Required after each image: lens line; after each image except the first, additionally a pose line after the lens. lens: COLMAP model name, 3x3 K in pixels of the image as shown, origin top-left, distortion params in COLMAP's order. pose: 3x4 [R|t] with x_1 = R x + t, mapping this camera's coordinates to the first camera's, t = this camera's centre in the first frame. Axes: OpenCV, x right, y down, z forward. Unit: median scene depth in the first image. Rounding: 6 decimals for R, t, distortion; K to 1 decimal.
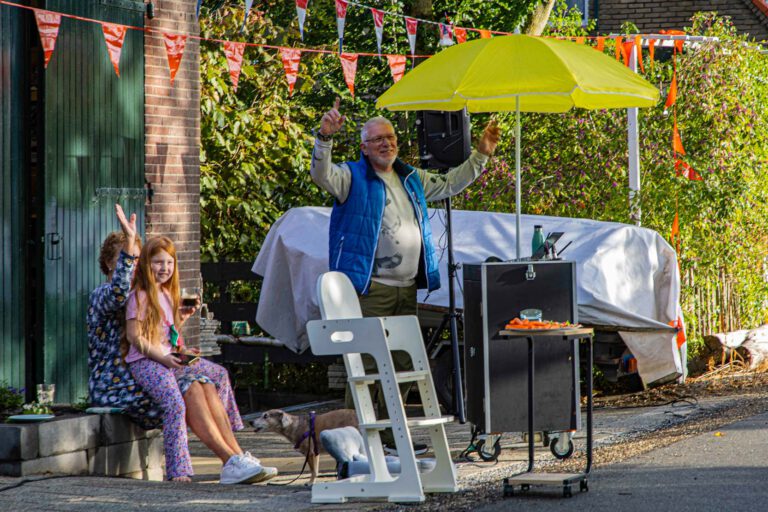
lens RADIAL K [[2309.8, 0, 384.0], [0, 2309.8, 256.0], [0, 0, 1]] dist [-0.073828, 0.147701]
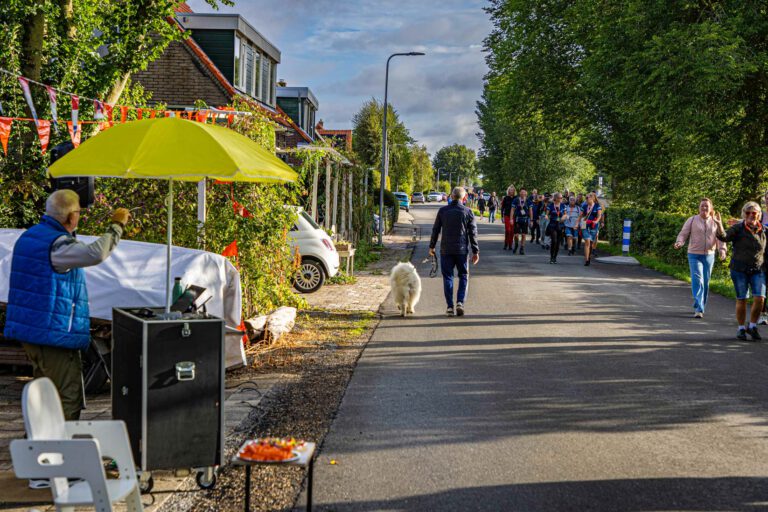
lens RADIAL K [[1249.7, 0, 384.0], [0, 1249.7, 256.0], [0, 0, 1]] dist [0.010287, -0.104075]
pose [[0.947814, 0.027078, 0.317671, -0.035212], [-0.037259, 0.998967, 0.026017, -0.042174], [-0.316639, -0.036496, 0.947844, 0.332248]]
